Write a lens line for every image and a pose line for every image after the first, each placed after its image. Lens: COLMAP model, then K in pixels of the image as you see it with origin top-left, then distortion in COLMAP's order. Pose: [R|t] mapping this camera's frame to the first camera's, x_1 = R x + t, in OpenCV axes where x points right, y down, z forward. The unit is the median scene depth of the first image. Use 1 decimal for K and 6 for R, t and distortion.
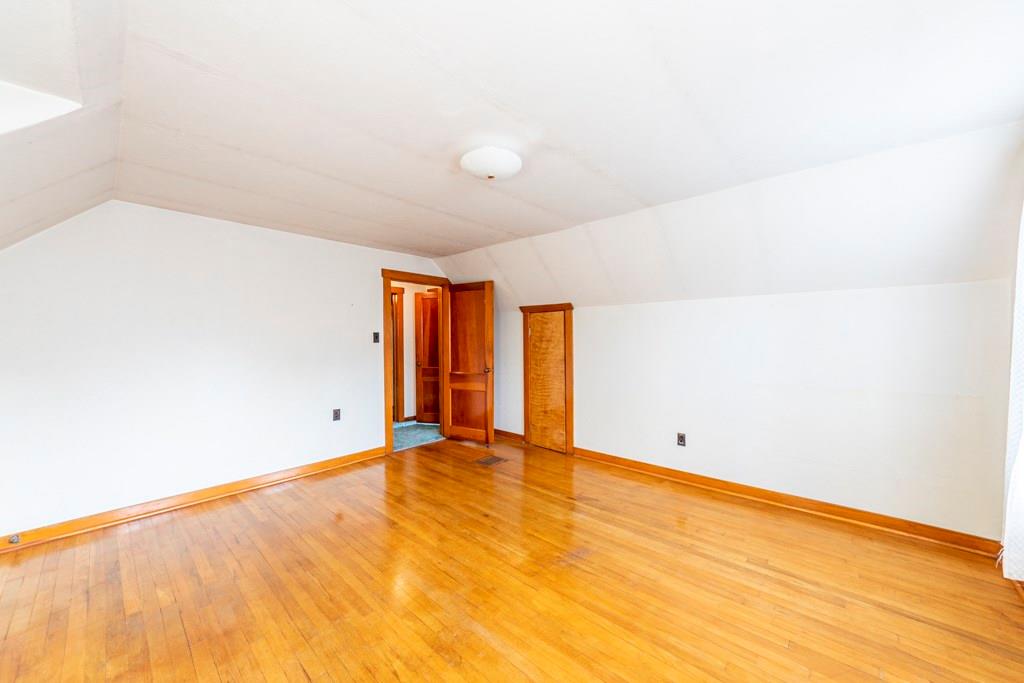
lens RADIAL K [[371.0, 0, 511.0], [0, 371.0, 345.3], [0, 0, 1]] dist [0.018031, -0.009374]
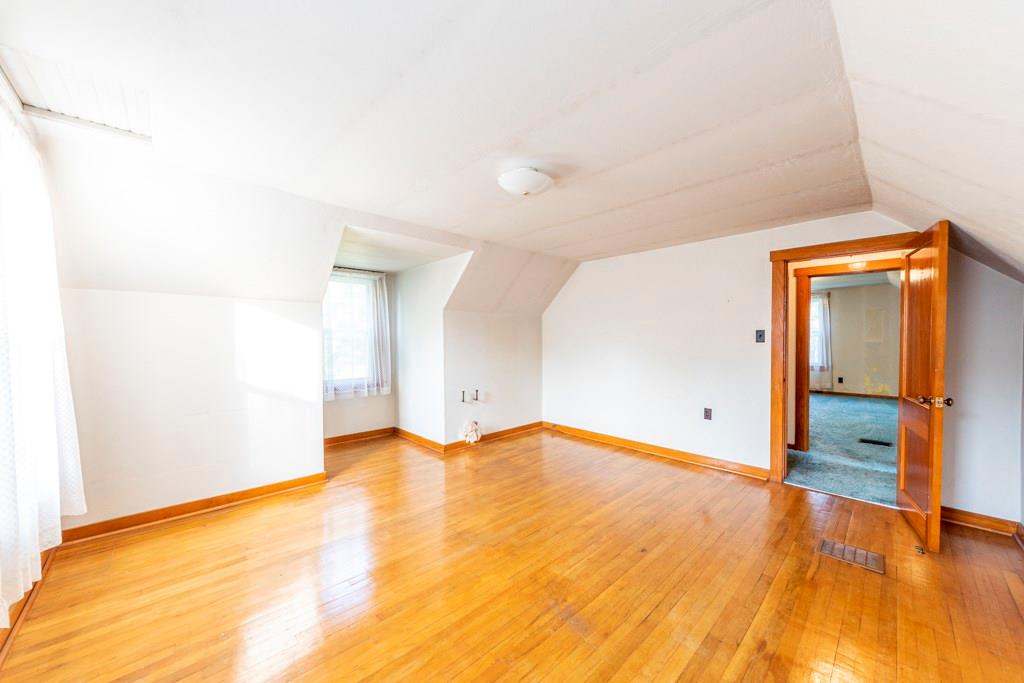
lens RADIAL K [[371.0, 0, 511.0], [0, 371.0, 345.3], [0, 0, 1]] dist [0.018031, -0.009374]
pose [[-0.072419, 0.022508, -0.997120, 1.021038], [-0.018519, 0.999543, 0.023907, -0.018489], [0.997202, 0.020197, -0.071969, 0.997863]]
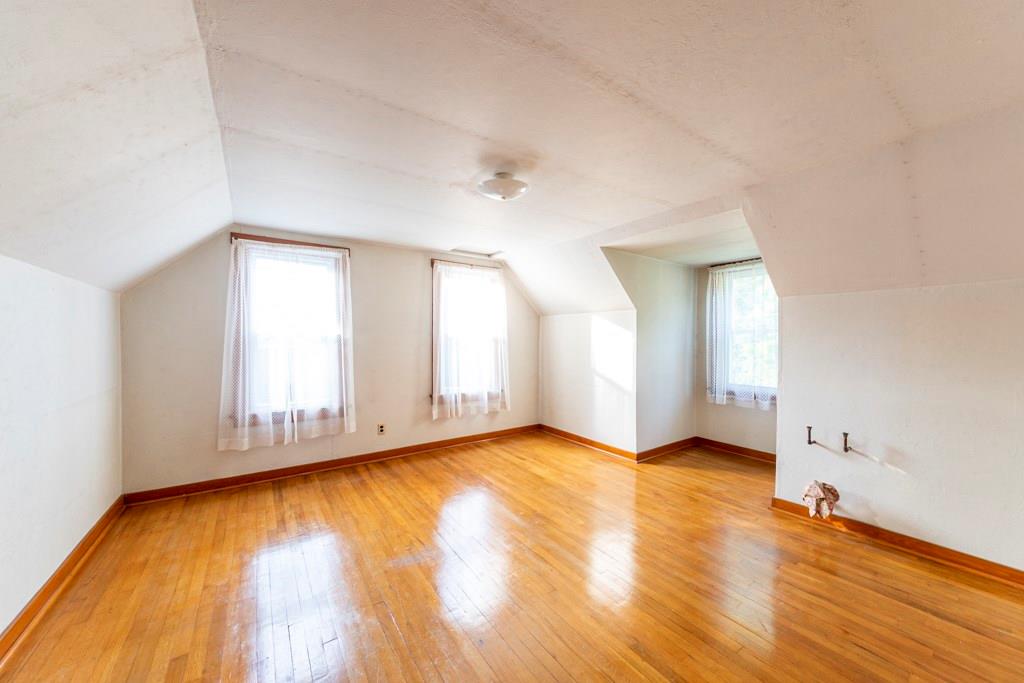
lens RADIAL K [[371.0, 0, 511.0], [0, 371.0, 345.3], [0, 0, 1]] dist [0.018031, -0.009374]
pose [[-0.972271, 0.001112, 0.233853, -0.332923], [0.009062, 0.999417, 0.032922, -0.030395], [-0.233680, 0.034128, -0.971714, 2.031963]]
